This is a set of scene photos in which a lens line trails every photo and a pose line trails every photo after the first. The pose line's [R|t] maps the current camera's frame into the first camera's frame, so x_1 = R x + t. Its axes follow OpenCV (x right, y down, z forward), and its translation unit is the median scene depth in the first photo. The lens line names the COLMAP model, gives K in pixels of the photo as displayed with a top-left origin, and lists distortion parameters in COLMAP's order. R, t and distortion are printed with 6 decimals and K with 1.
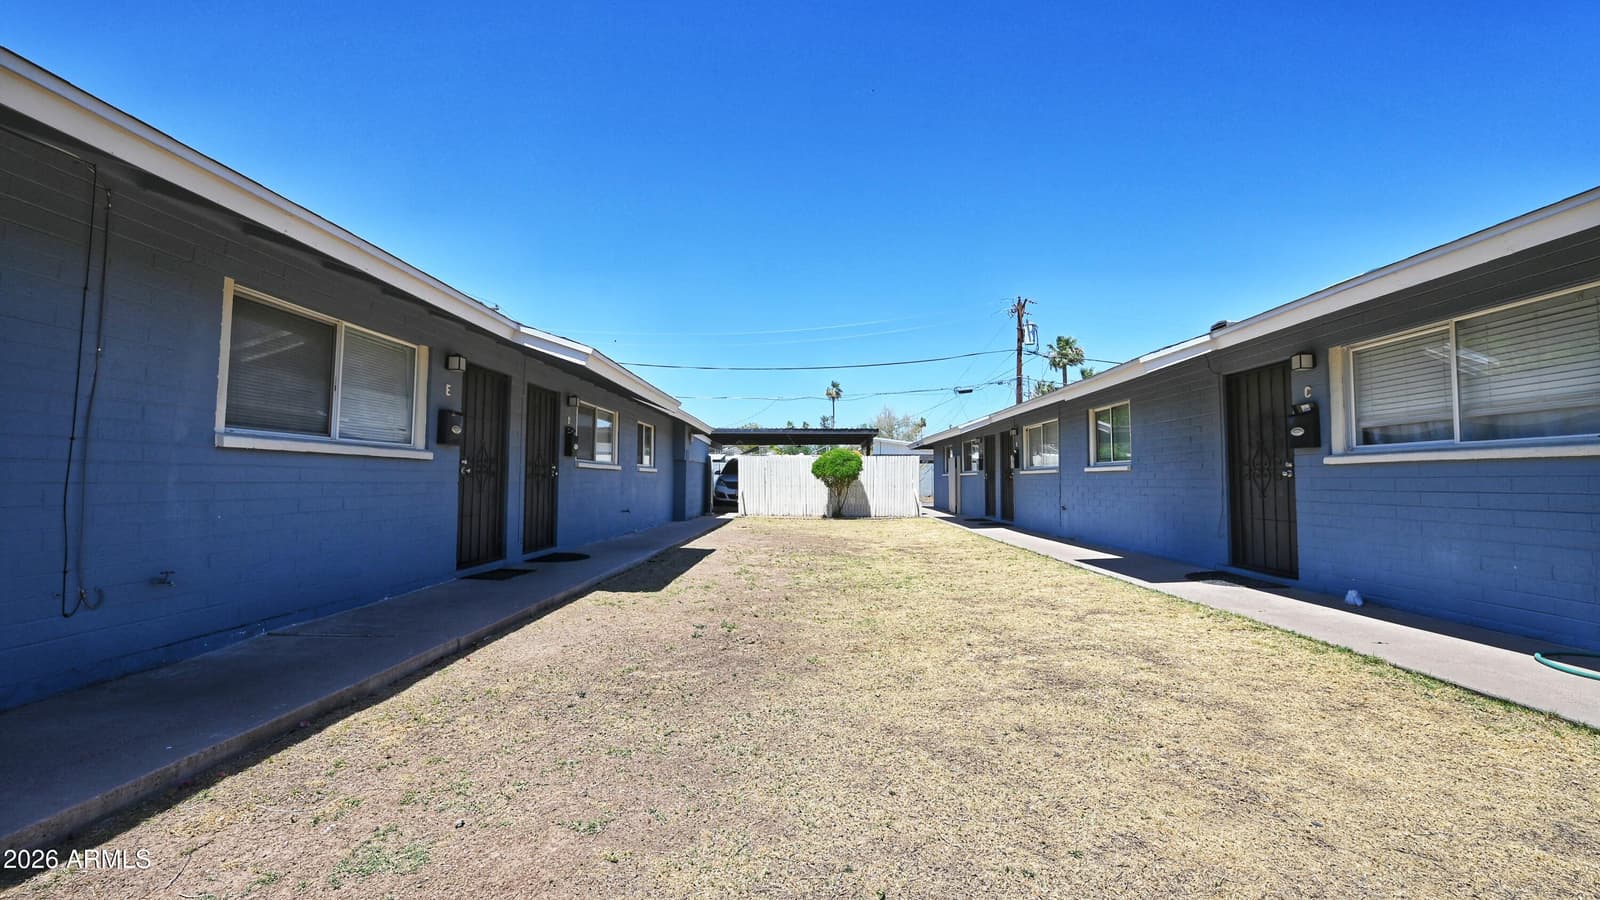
lens RADIAL K [[627.8, 0, 791.9], [0, 627.8, 444.3], [0, 0, 1]] dist [-0.002153, -0.000254]
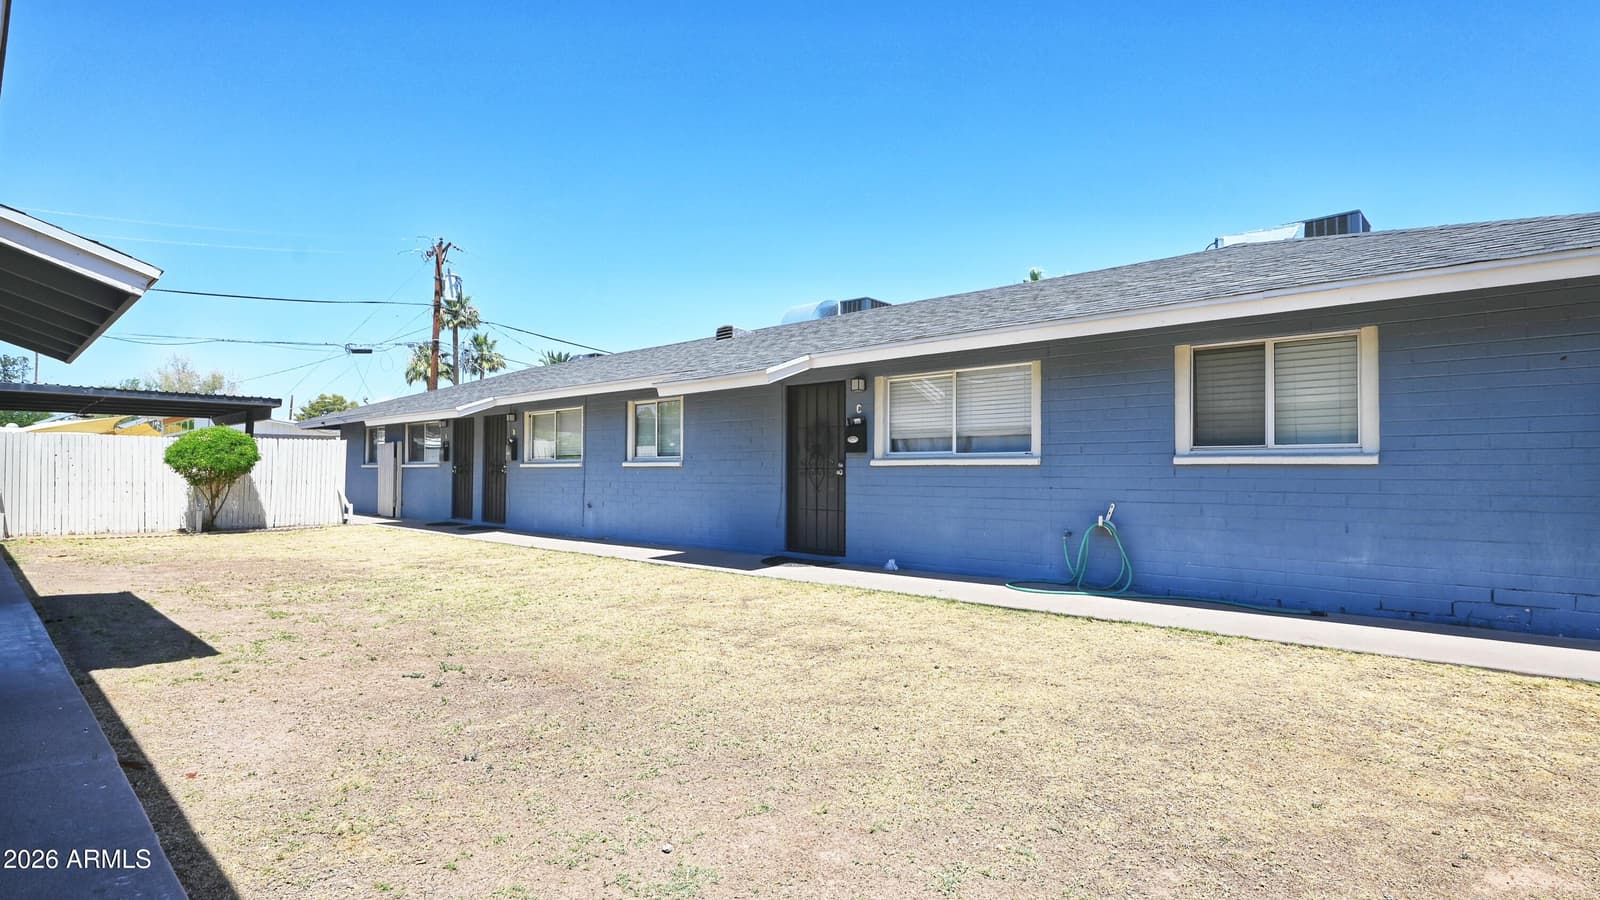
lens RADIAL K [[779.8, 0, 800.6], [0, 779.8, 465.9], [0, 0, 1]] dist [-0.002352, -0.000862]
pose [[0.665648, 0.003810, 0.746256, -0.383839], [-0.042533, 0.998555, 0.032841, -0.012556], [-0.745053, -0.053601, 0.664848, 0.025720]]
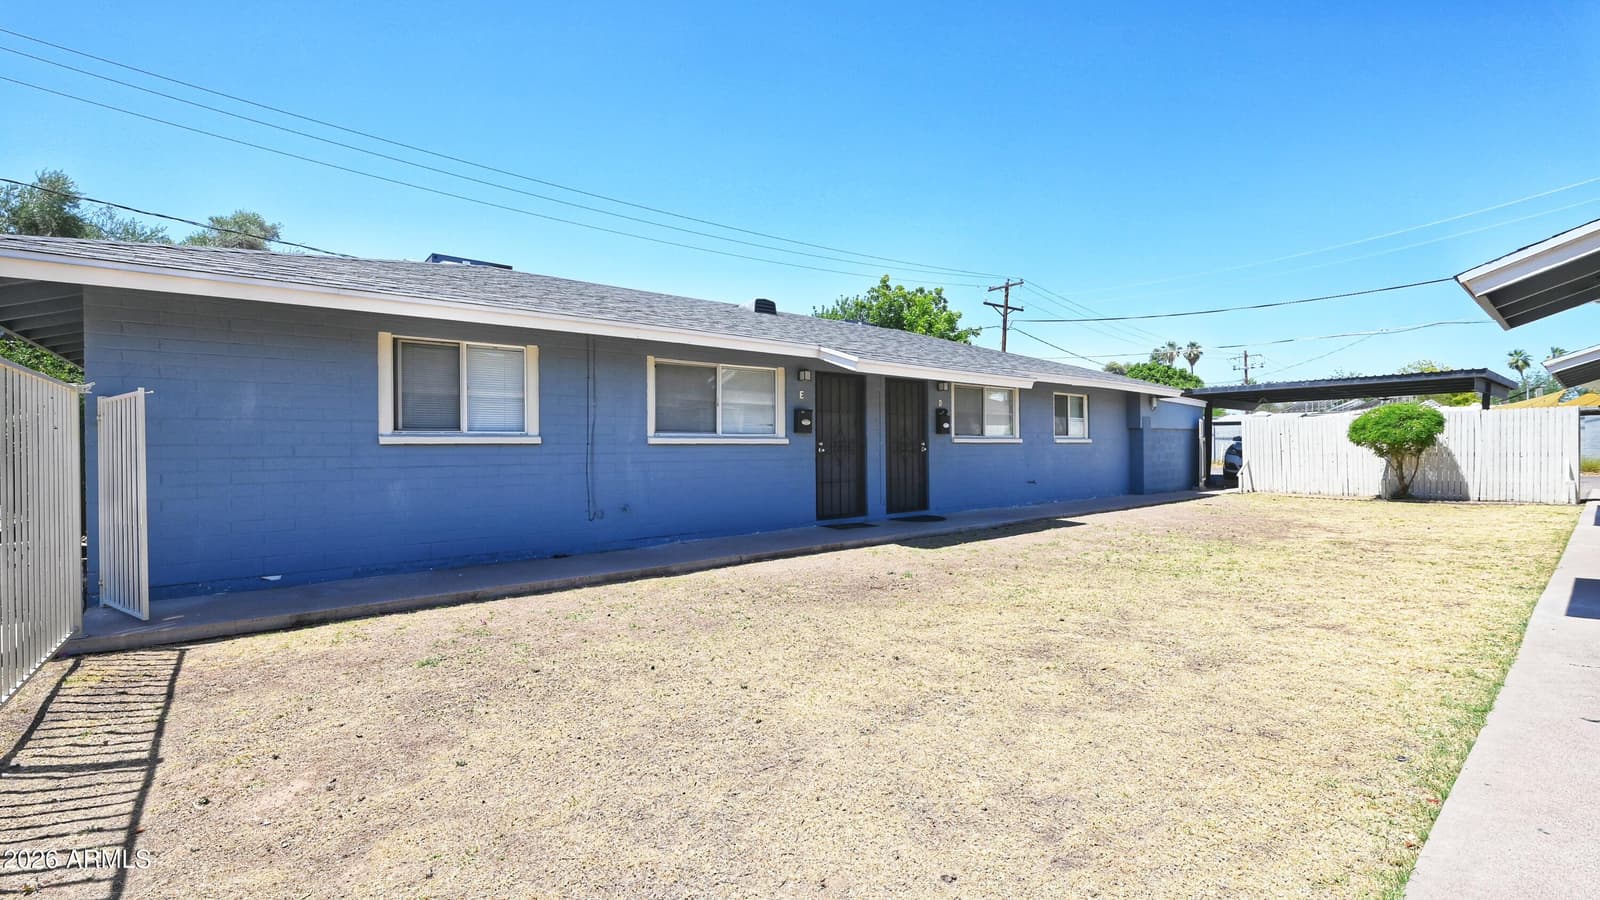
lens RADIAL K [[627.8, 0, 779.5], [0, 627.8, 457.3], [0, 0, 1]] dist [-0.002153, -0.000254]
pose [[0.669672, -0.002334, -0.742653, 0.407359], [0.055580, 0.997348, 0.046984, -0.011909], [0.740574, -0.072740, 0.668026, -0.007167]]
